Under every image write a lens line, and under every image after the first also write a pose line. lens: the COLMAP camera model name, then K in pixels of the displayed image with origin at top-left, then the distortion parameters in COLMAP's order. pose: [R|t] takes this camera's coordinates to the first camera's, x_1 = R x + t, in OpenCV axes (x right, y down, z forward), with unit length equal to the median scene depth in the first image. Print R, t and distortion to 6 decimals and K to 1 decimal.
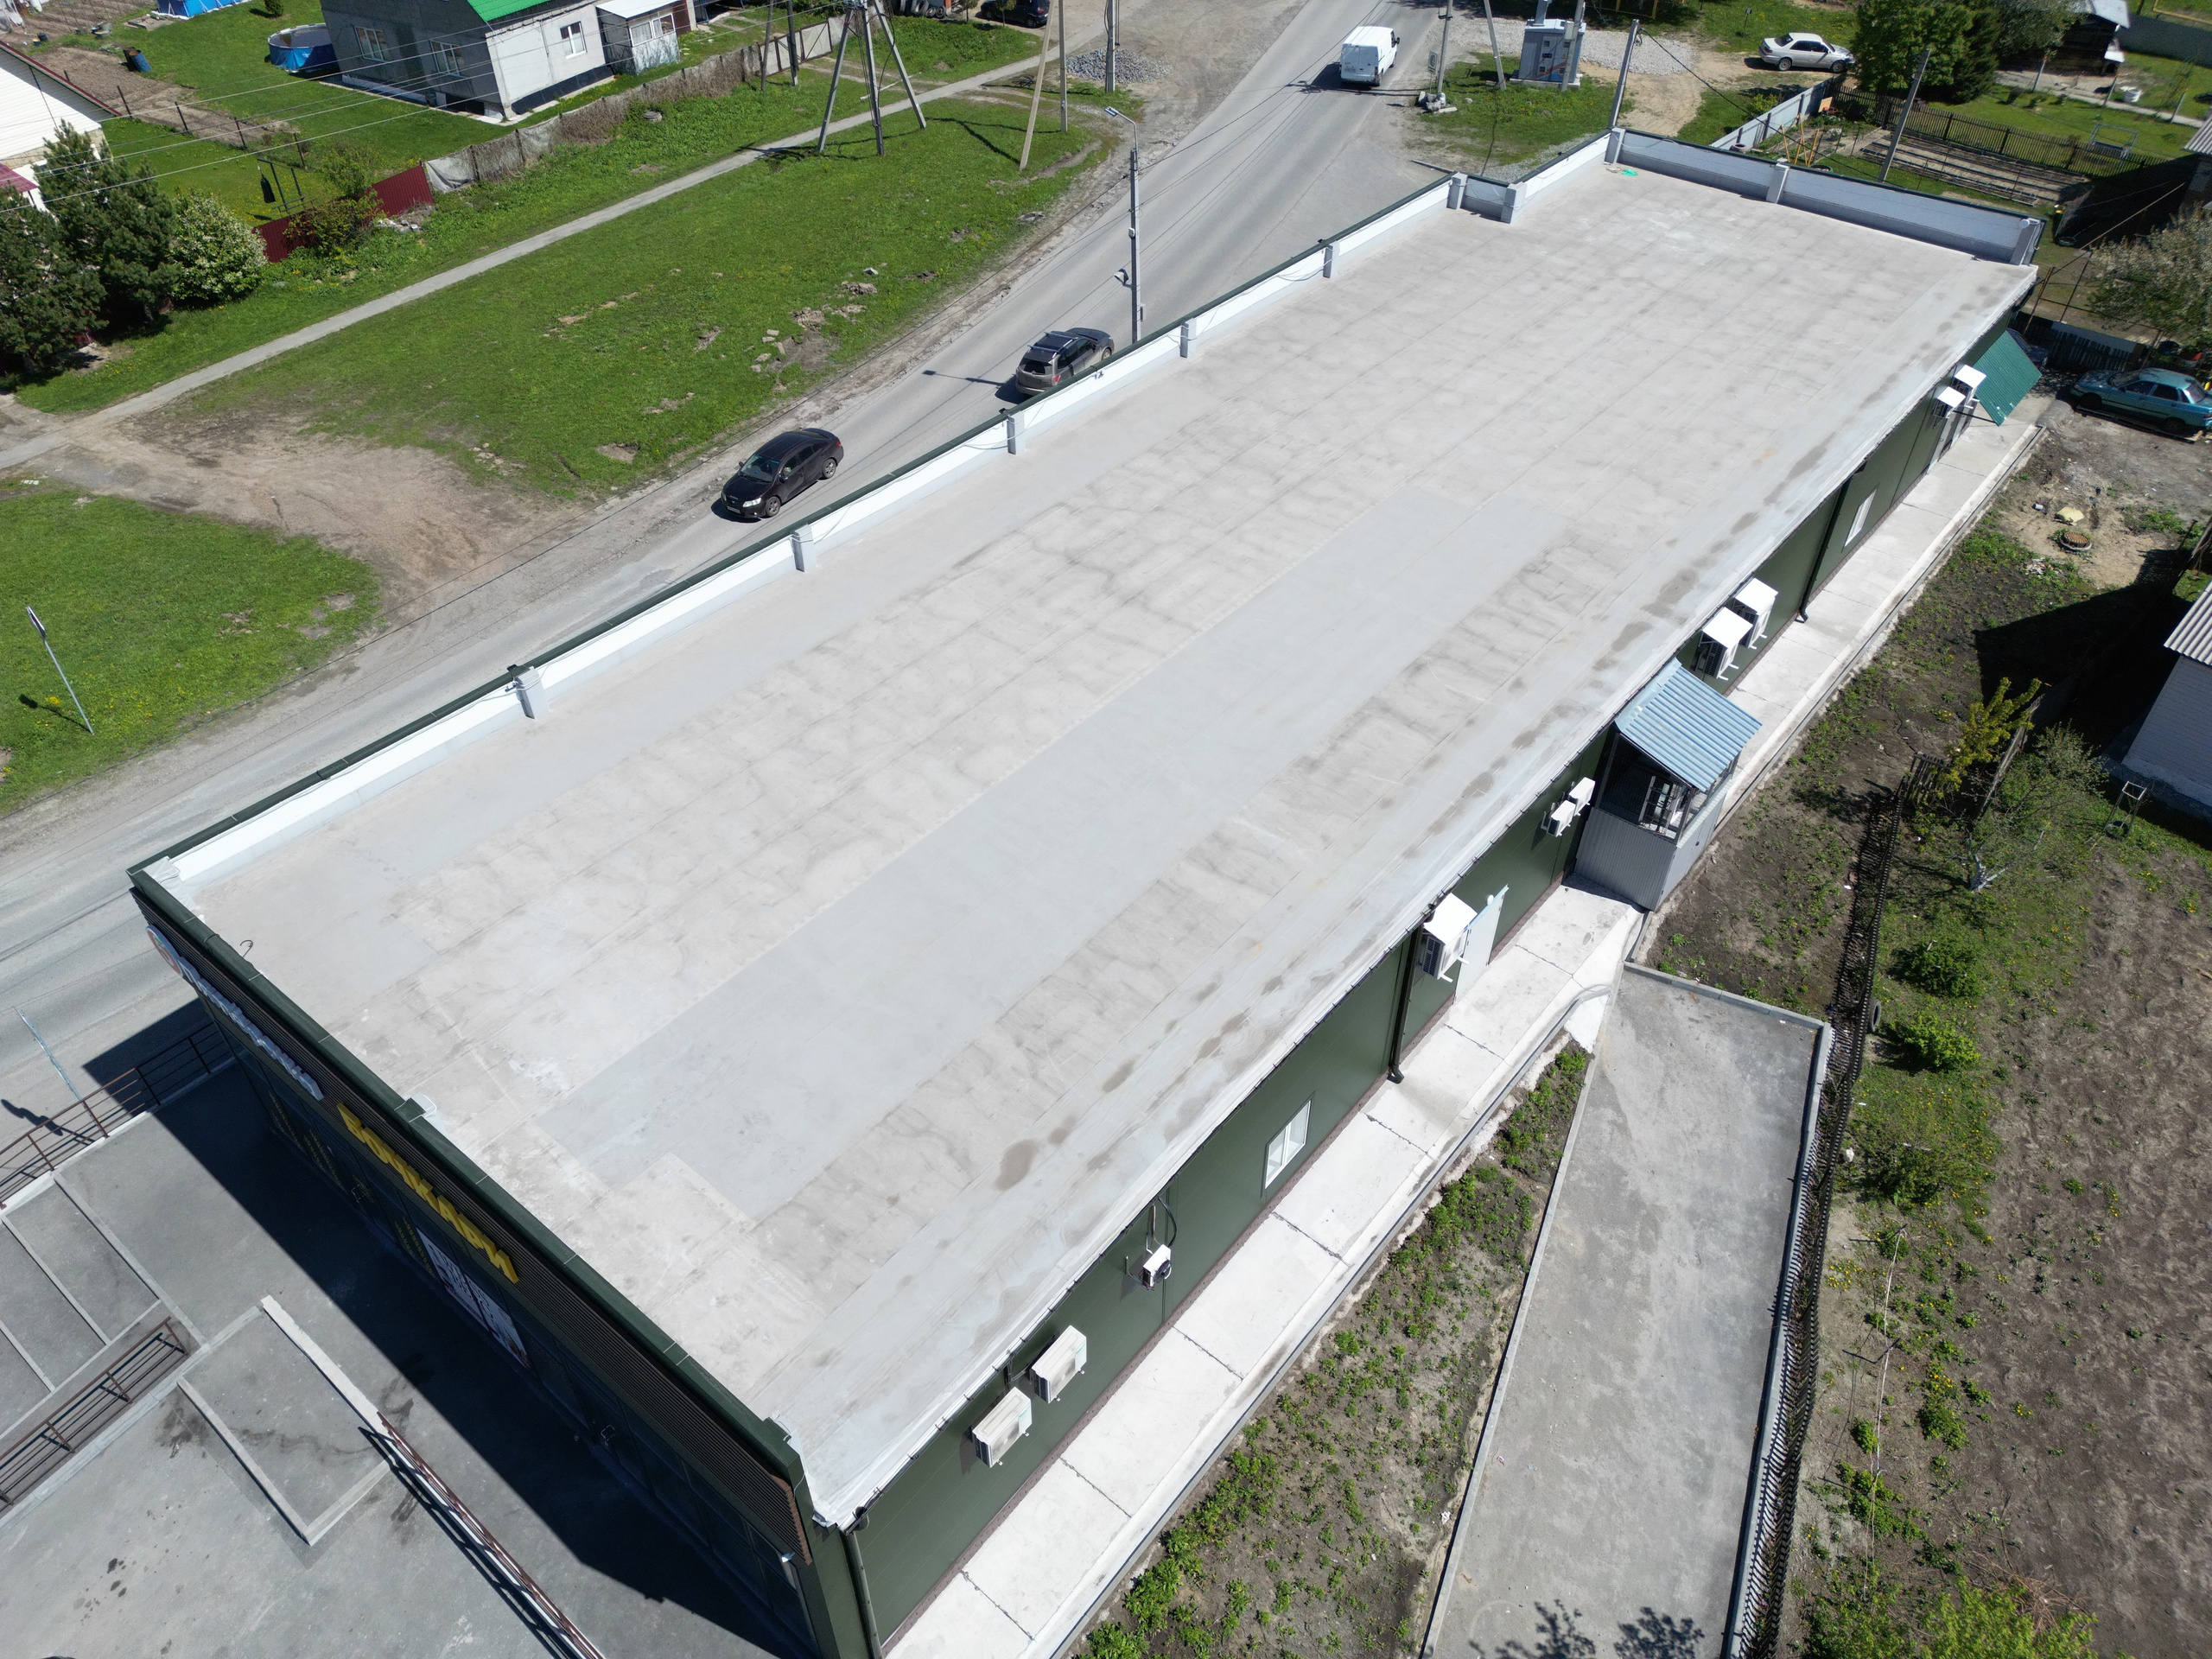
lens RADIAL K [[1540.8, 0, 1105.8], [0, 1540.8, 833.0], [0, 0, 1]] dist [0.078205, -0.072504]
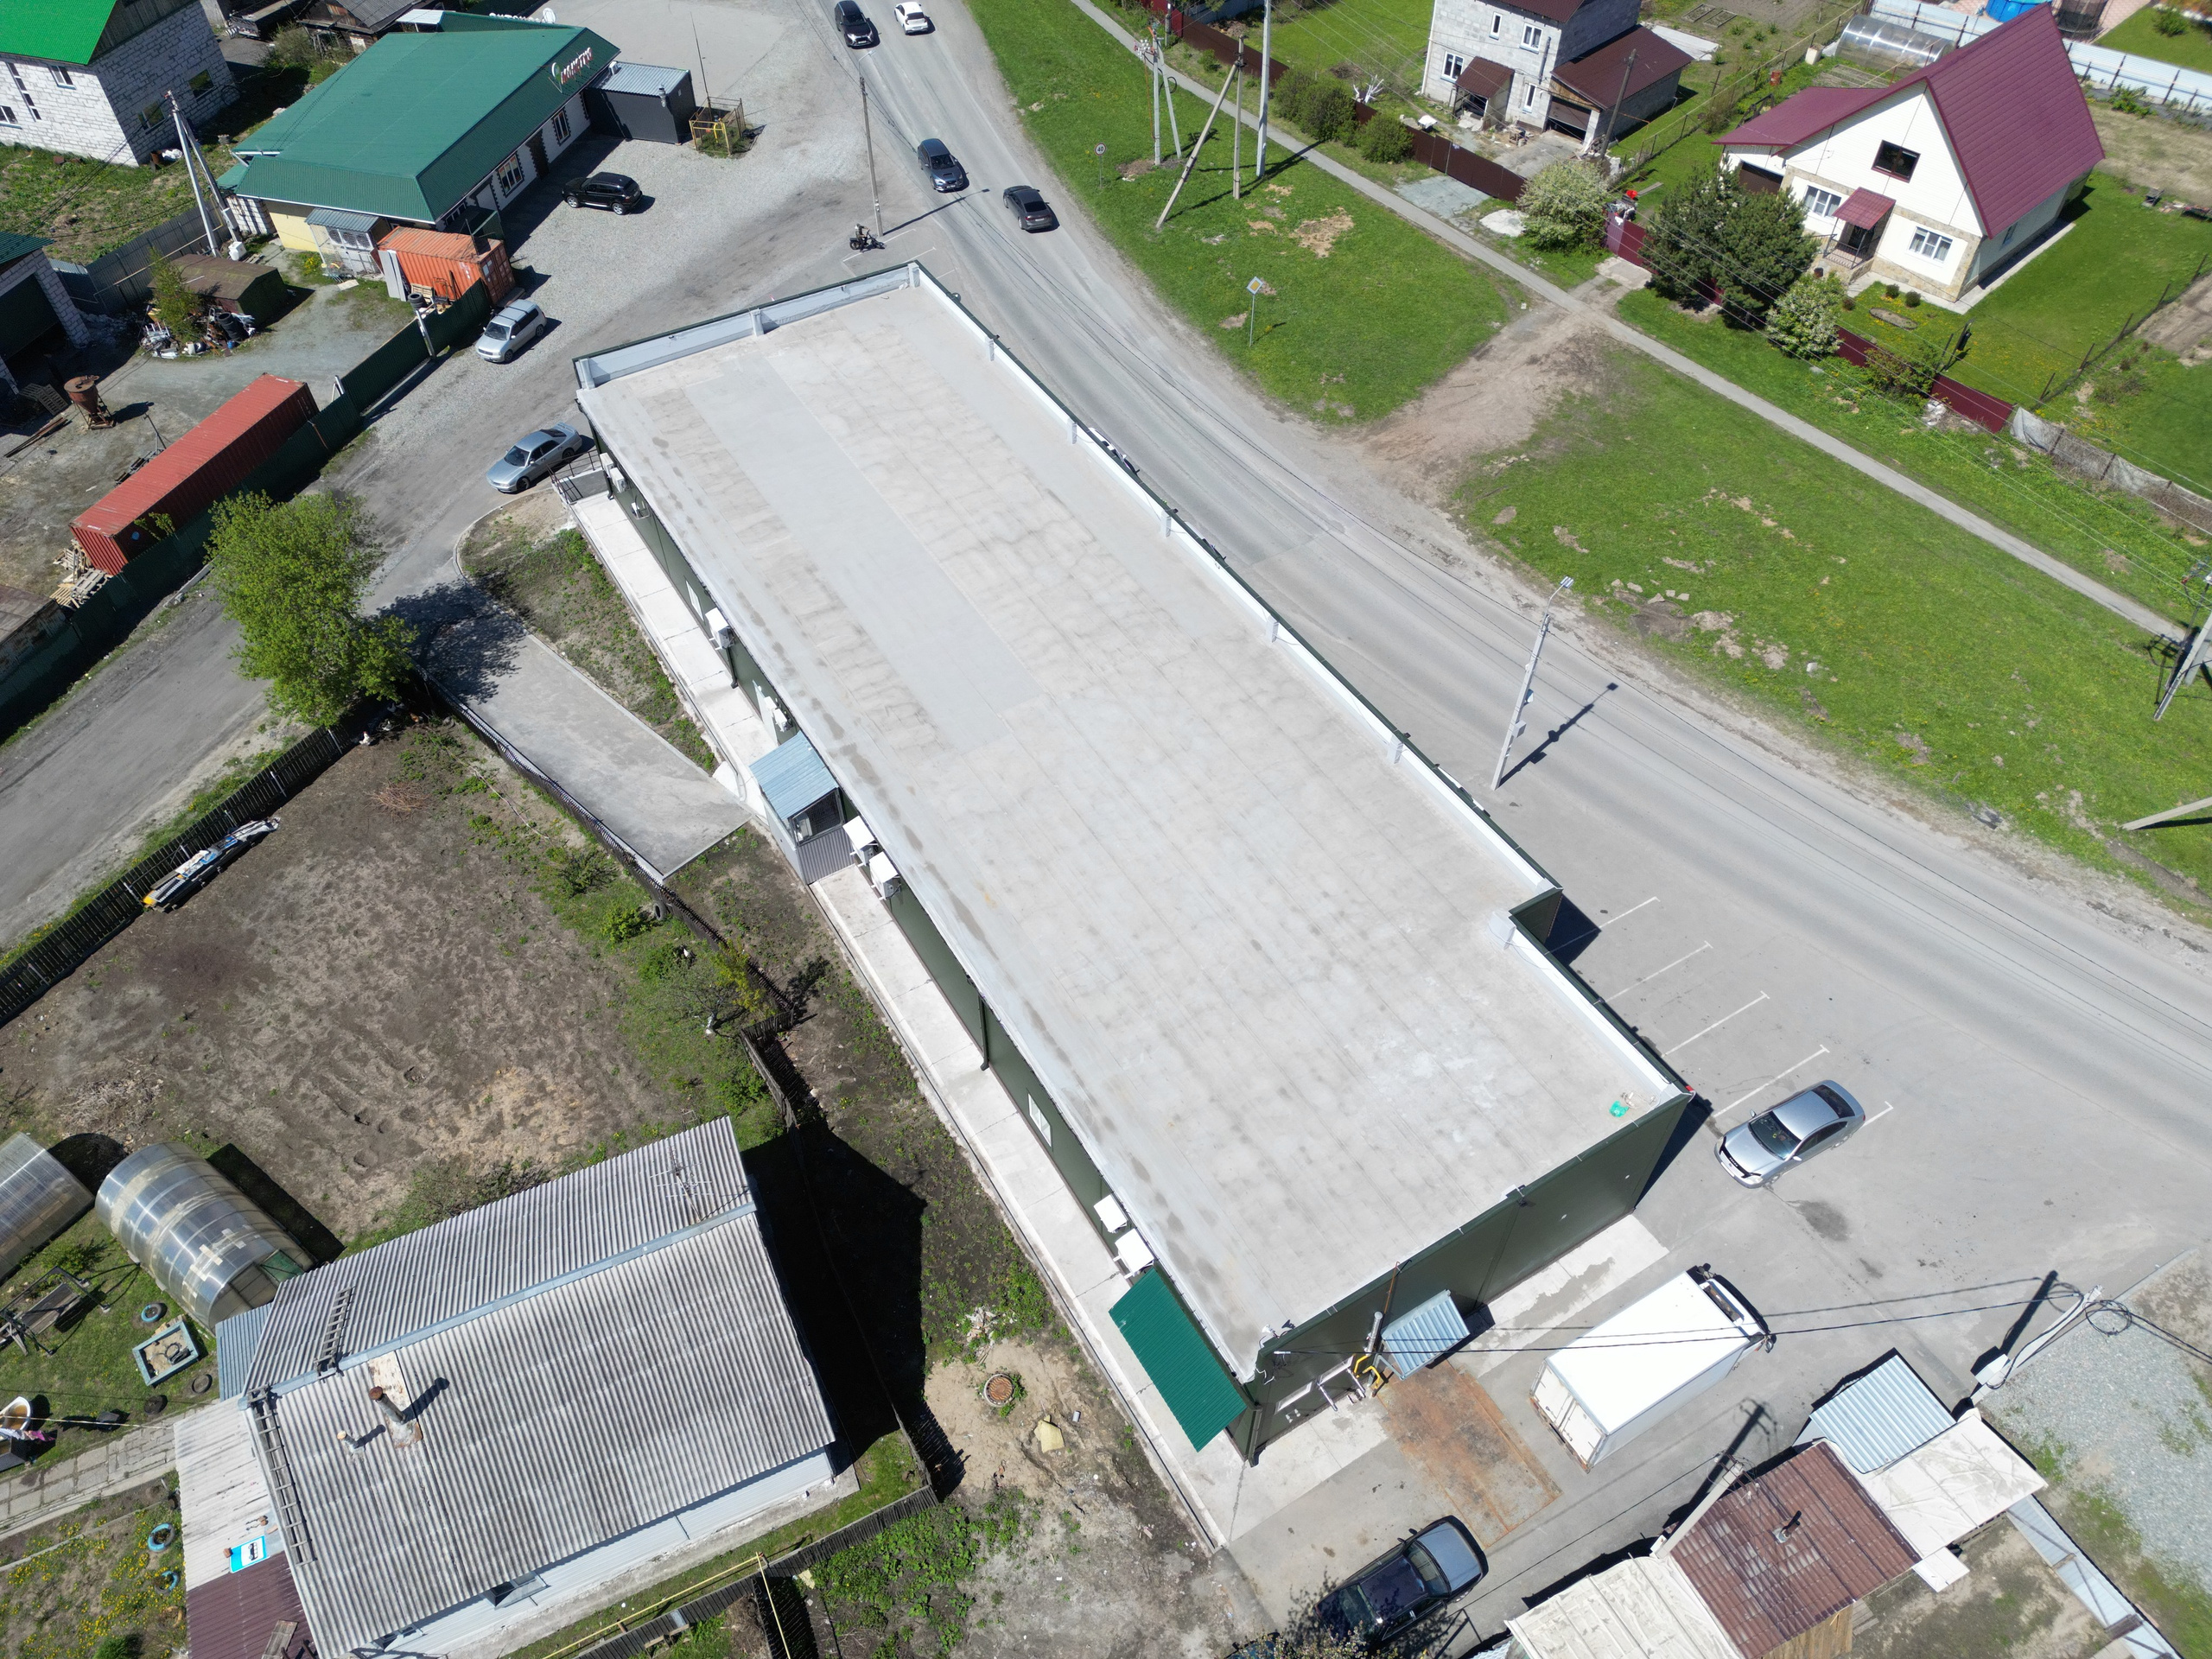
lens RADIAL K [[1540.8, 0, 1105.8], [0, 1540.8, 833.0], [0, 0, 1]] dist [0.078205, -0.072504]
pose [[-0.329221, 0.711842, -0.620398, 0.940617], [-0.626587, 0.326831, 0.707510, -1.000748], [0.706400, 0.621661, 0.338432, 0.520623]]
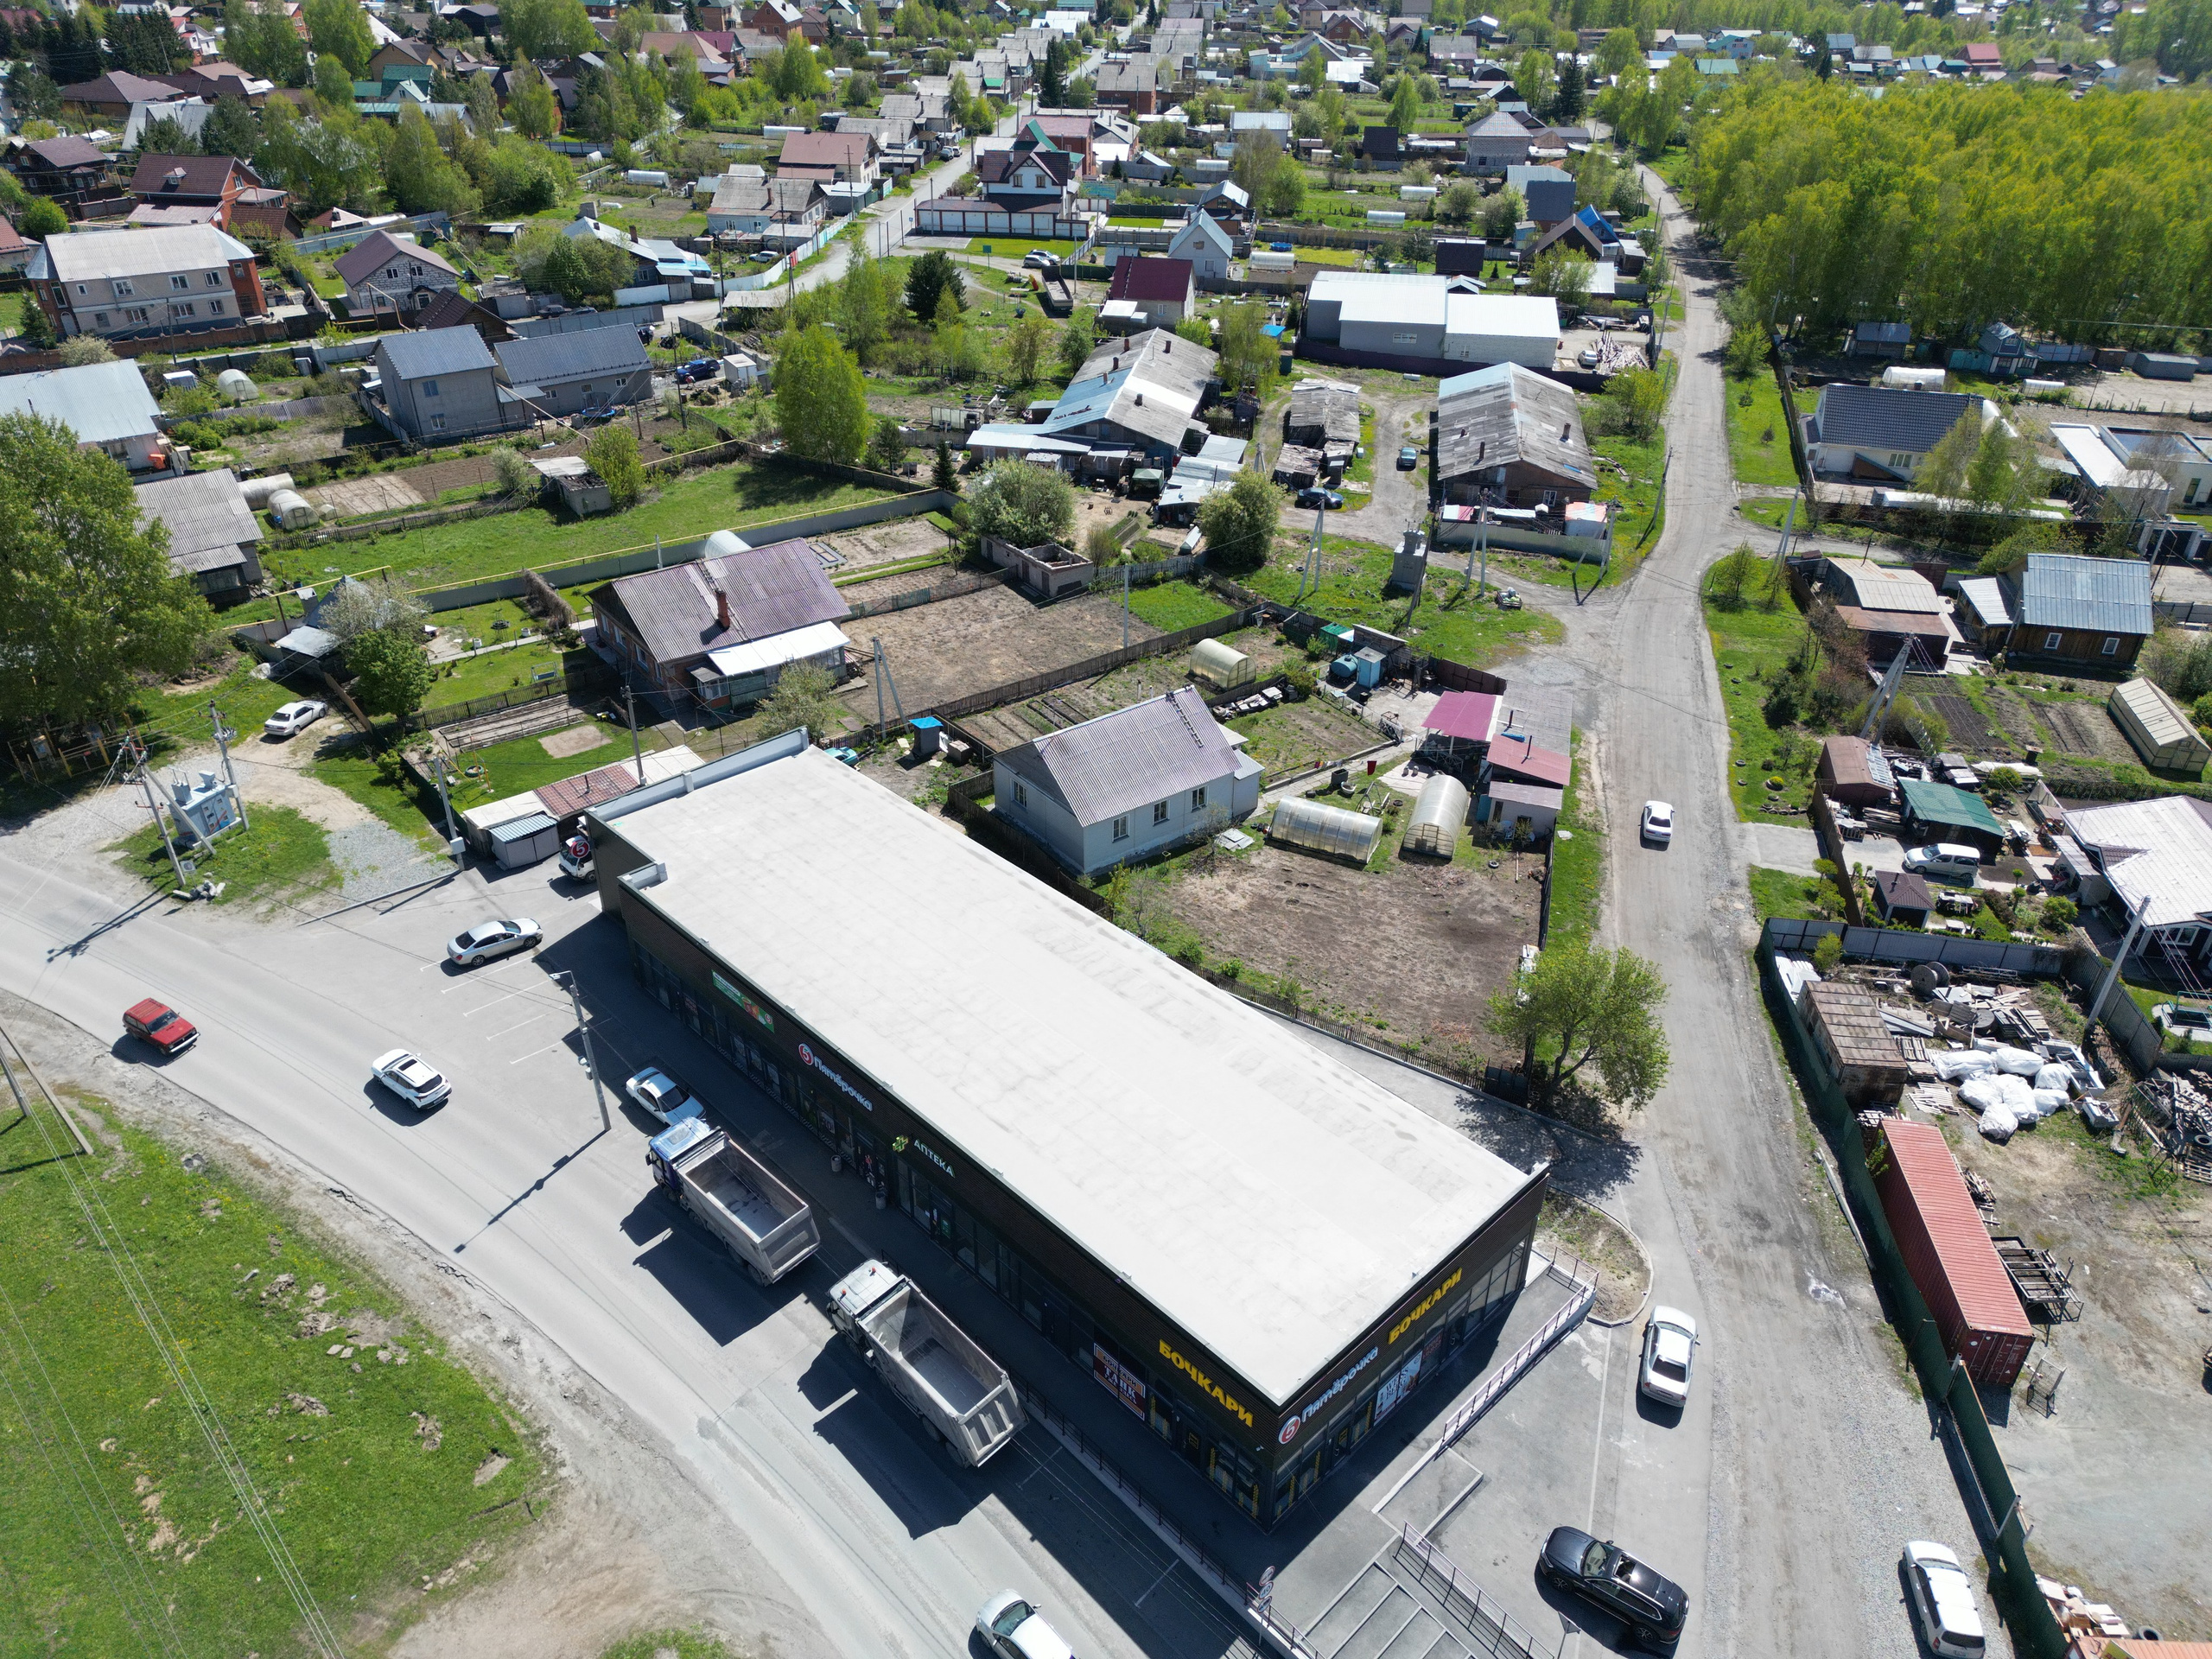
lens RADIAL K [[1527.7, 0, 1106.0], [0, 1527.7, 829.5], [0, 0, 1]] dist [0.092596, -0.103903]
pose [[0.111505, -0.521320, 0.846045, -1.070200], [0.653395, 0.679920, 0.332841, -0.706415], [-0.748760, 0.515688, 0.416443, -0.015036]]
